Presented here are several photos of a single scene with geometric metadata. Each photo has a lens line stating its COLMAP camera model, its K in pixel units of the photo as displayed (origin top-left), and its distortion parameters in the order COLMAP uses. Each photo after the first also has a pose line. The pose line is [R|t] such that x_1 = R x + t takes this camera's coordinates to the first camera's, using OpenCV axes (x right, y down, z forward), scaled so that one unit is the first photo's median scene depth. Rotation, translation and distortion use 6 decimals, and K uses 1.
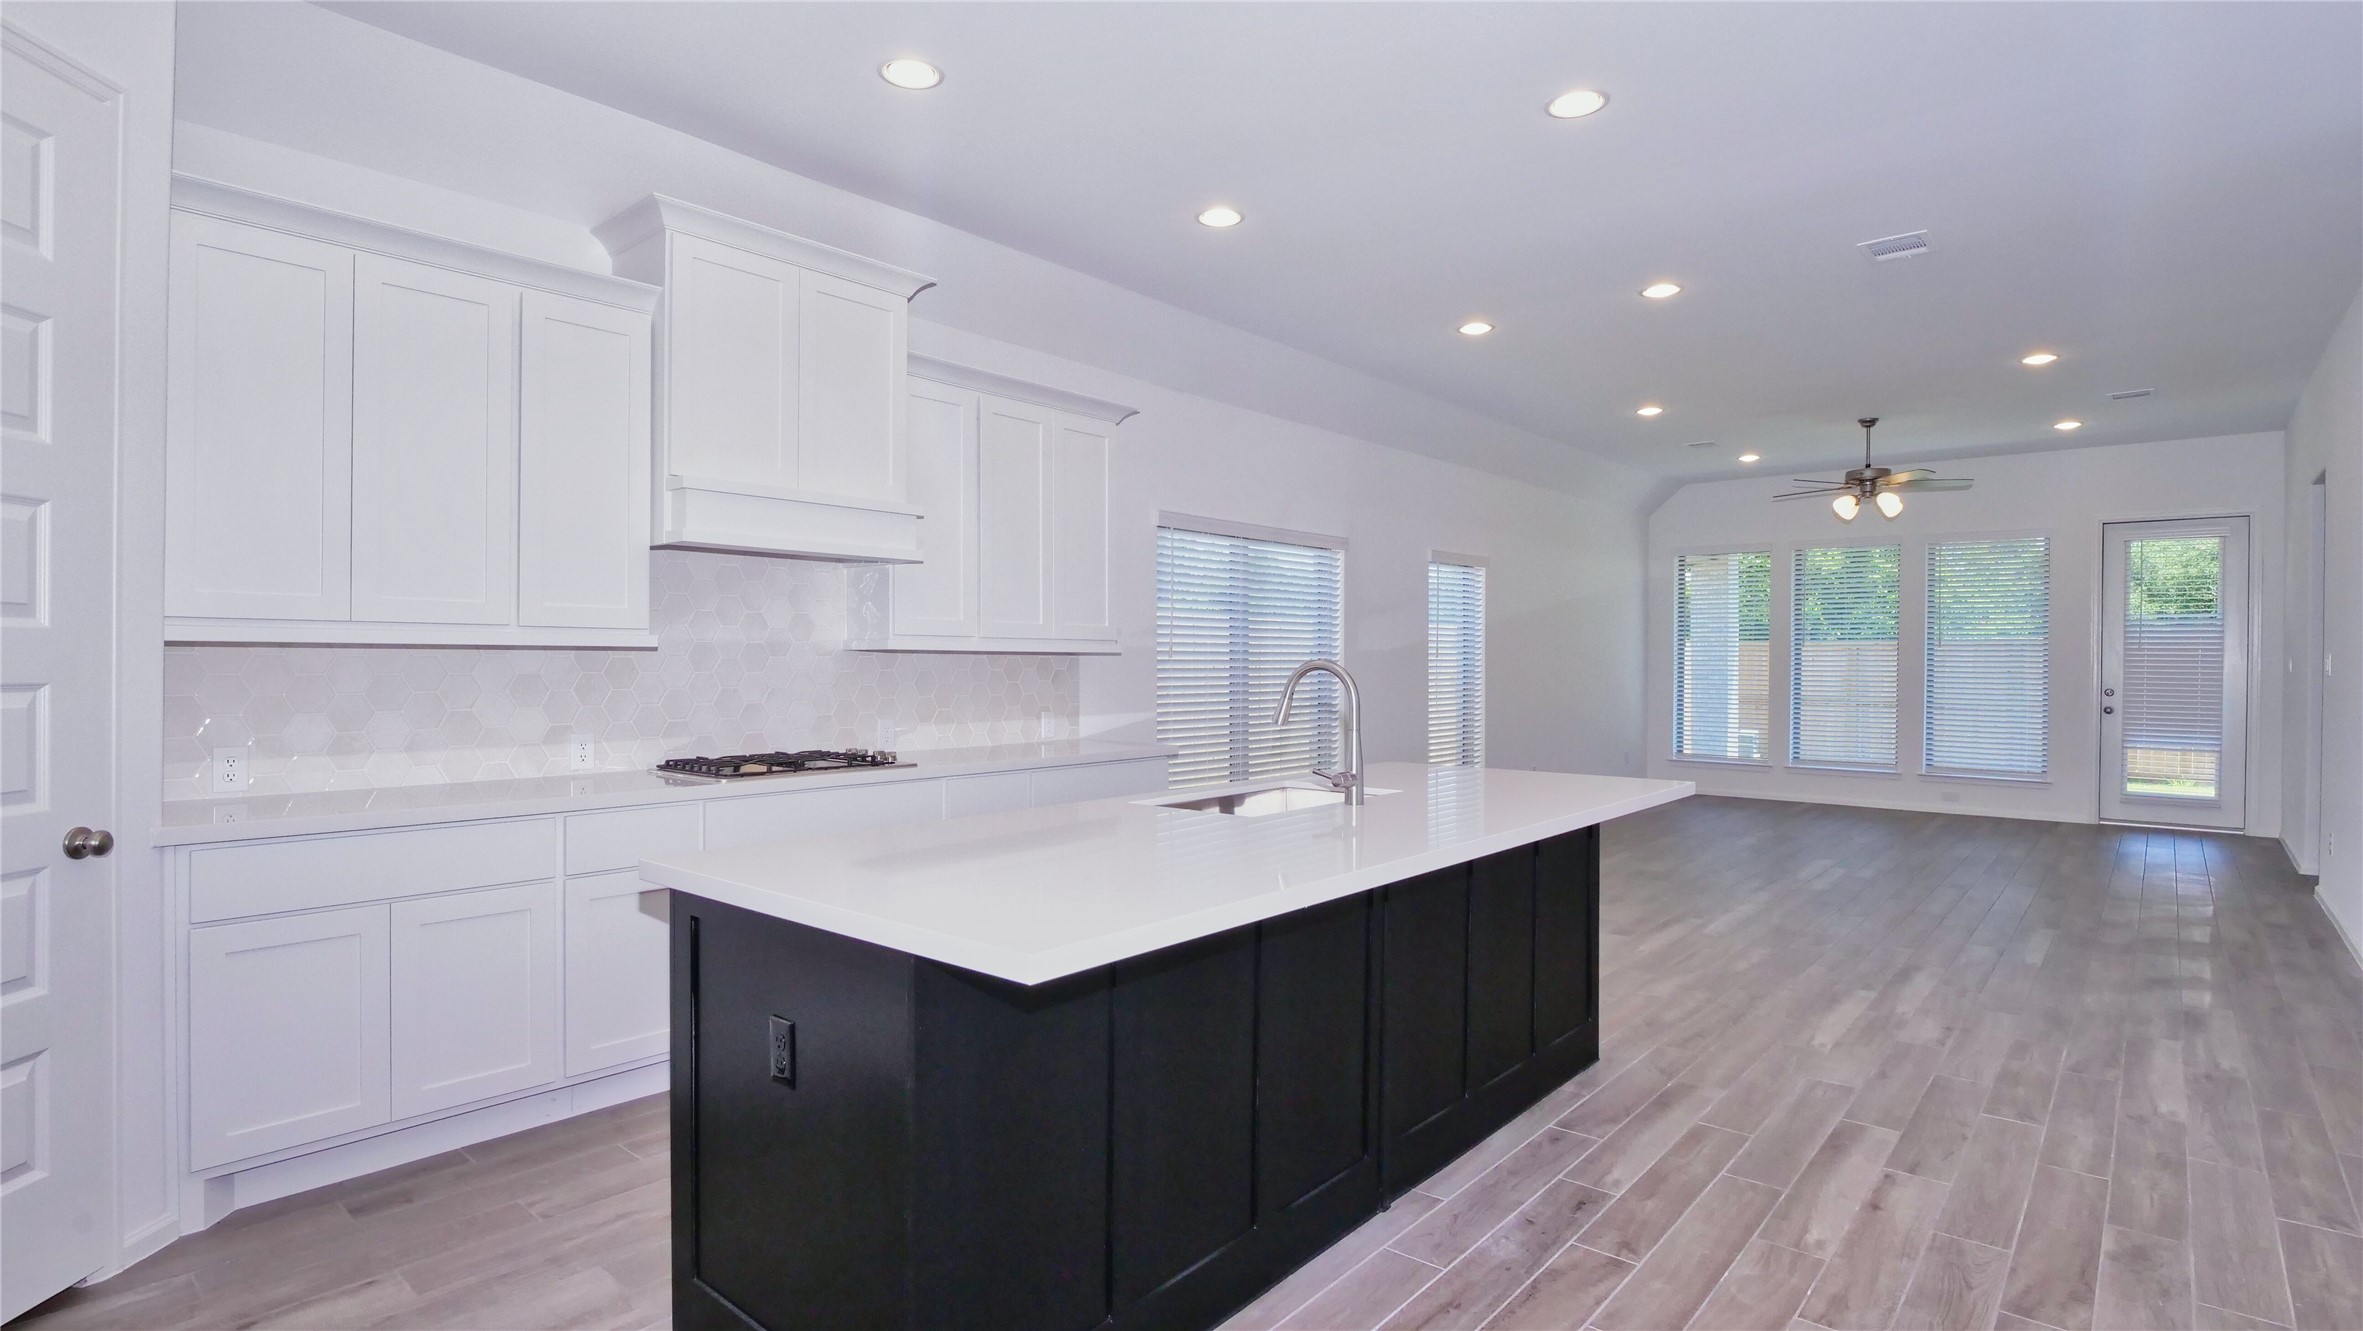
lens RADIAL K [[1150.5, 0, 1181.4], [0, 1150.5, 652.6], [0, 0, 1]] dist [-0.010795, -0.004690]
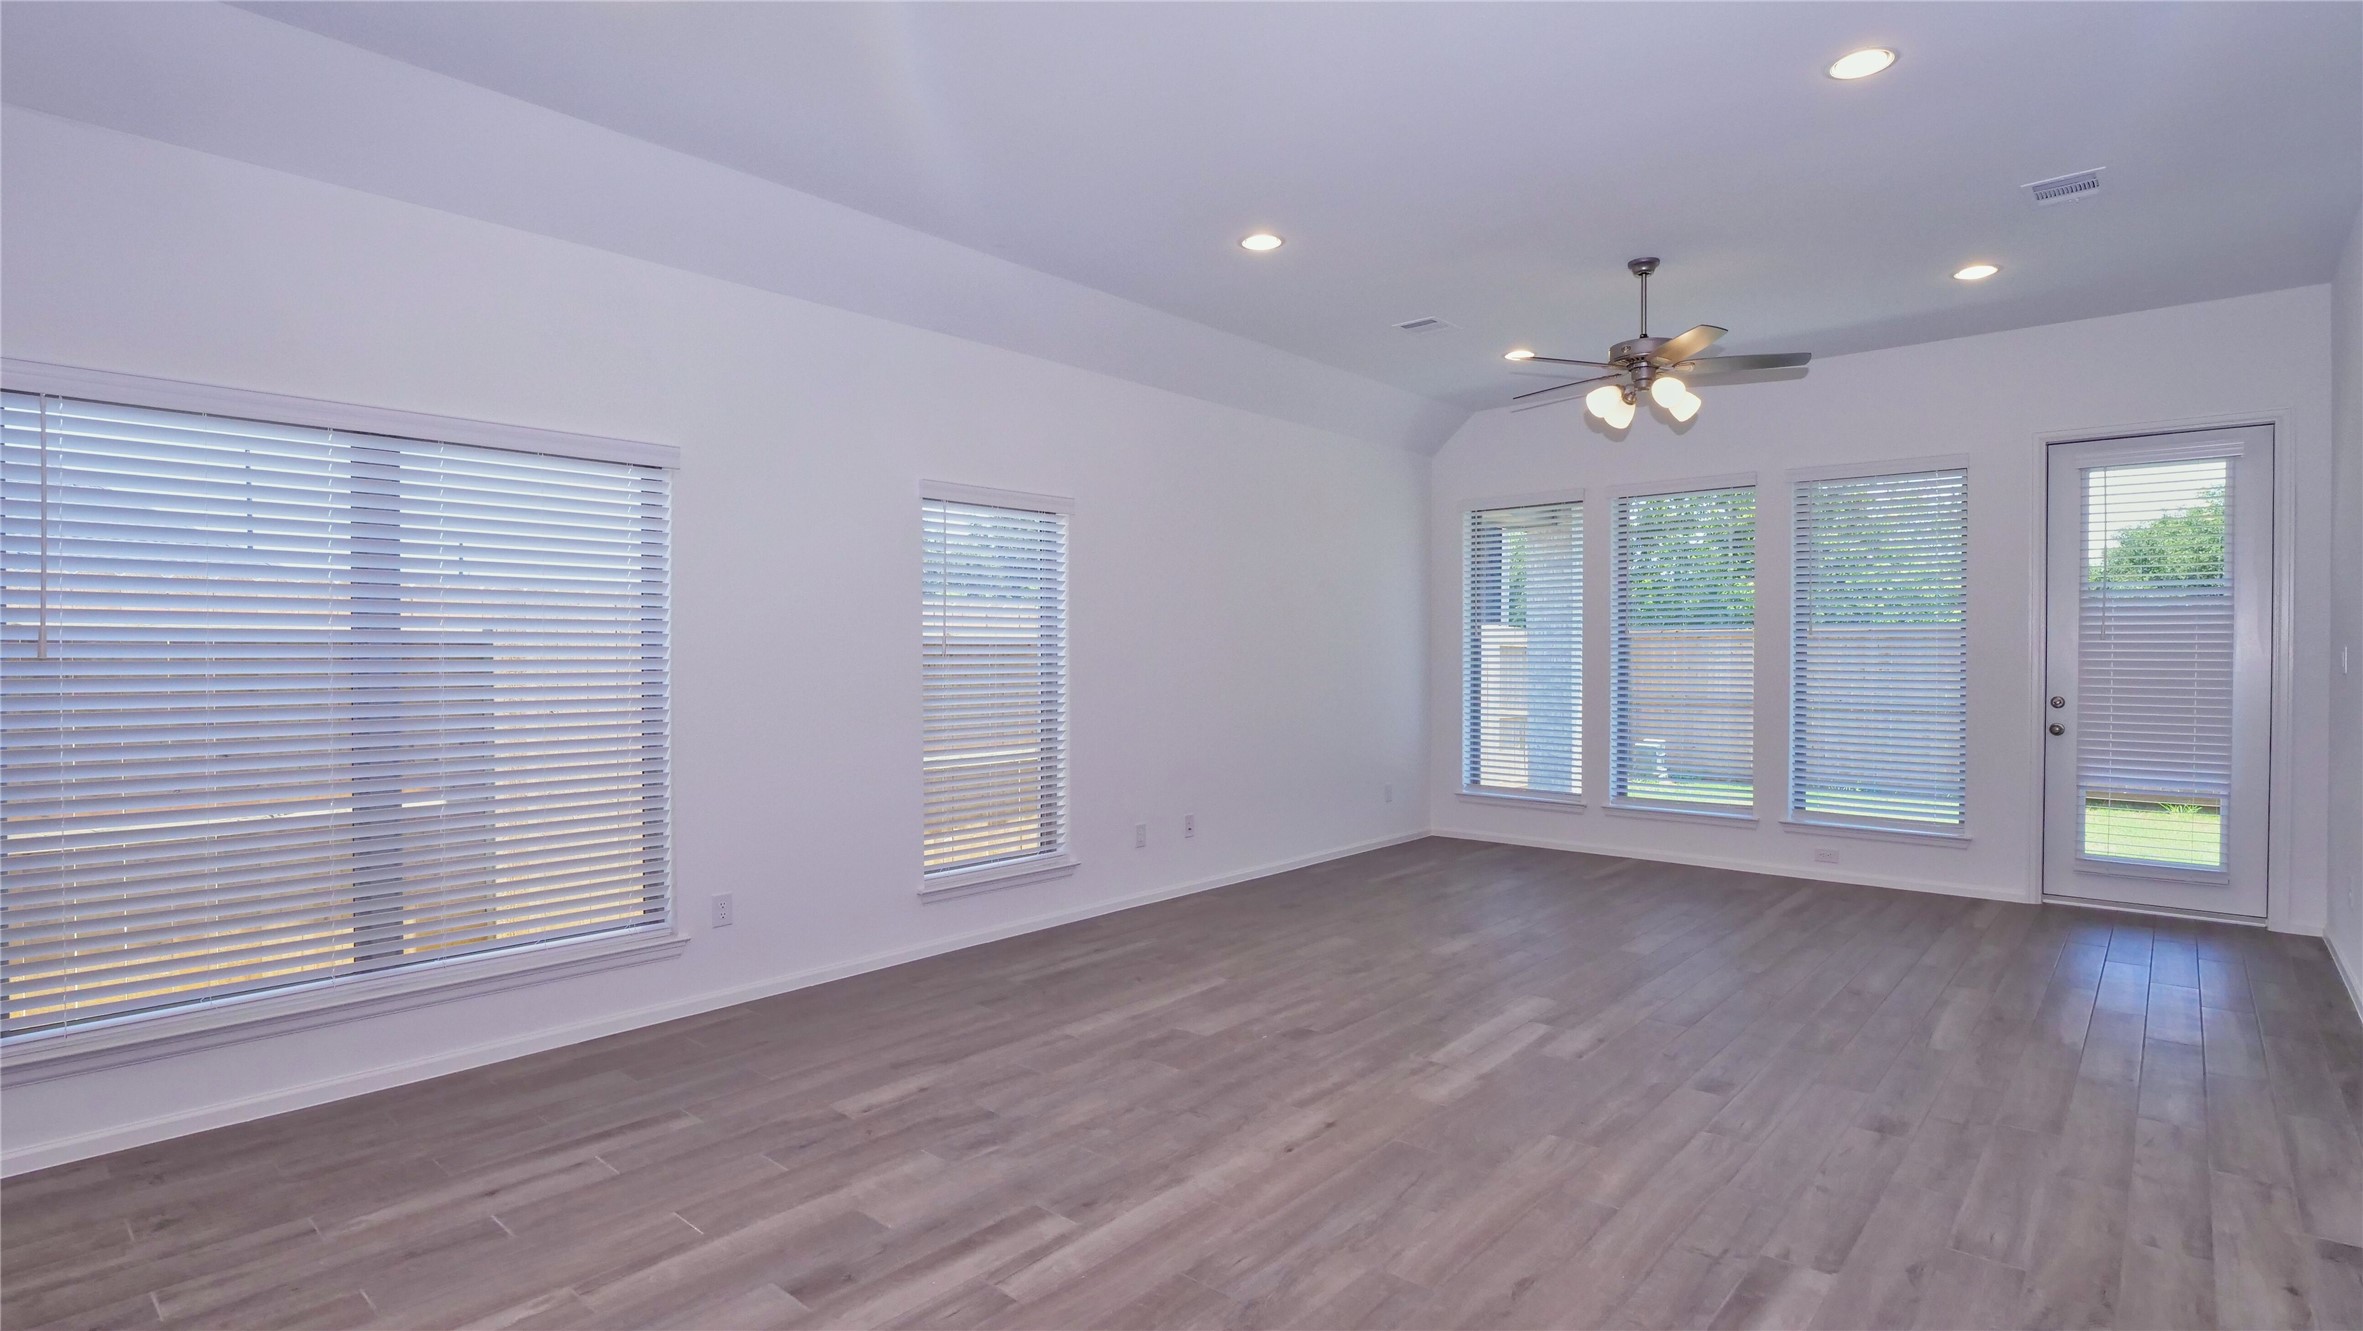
lens RADIAL K [[1150.5, 0, 1174.0], [0, 1150.5, 658.9], [0, 0, 1]] dist [-0.010795, -0.004690]
pose [[0.999922, -0.005391, -0.011252, 0.316154], [0.005445, 0.999974, 0.004728, 0.004104], [0.011226, -0.004789, 0.999926, 0.341509]]
